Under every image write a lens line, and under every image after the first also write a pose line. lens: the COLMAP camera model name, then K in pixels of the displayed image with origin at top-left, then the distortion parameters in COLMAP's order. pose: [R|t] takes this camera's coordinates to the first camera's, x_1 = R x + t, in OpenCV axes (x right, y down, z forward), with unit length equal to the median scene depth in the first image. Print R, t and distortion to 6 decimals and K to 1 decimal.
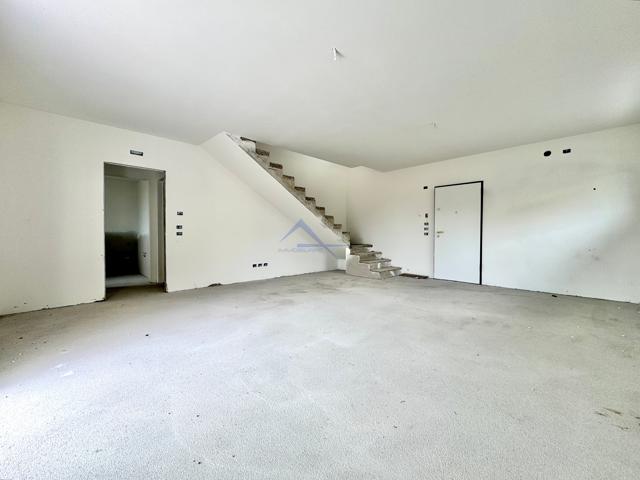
lens RADIAL K [[262.1, 0, 320.0], [0, 262.1, 240.0], [0, 0, 1]] dist [-0.000552, -0.000266]
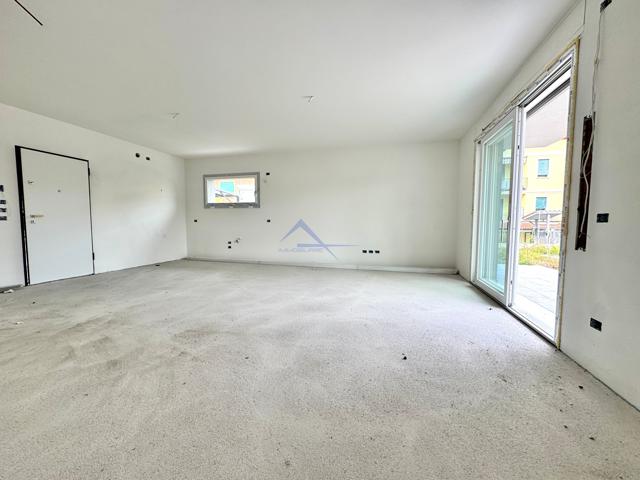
lens RADIAL K [[262.1, 0, 320.0], [0, 262.1, 240.0], [0, 0, 1]] dist [-0.000552, -0.000266]
pose [[-0.510457, -0.058991, 0.857877, -0.663382], [0.012604, 0.997024, 0.076059, -0.011952], [-0.859811, 0.049638, -0.508194, 0.902320]]
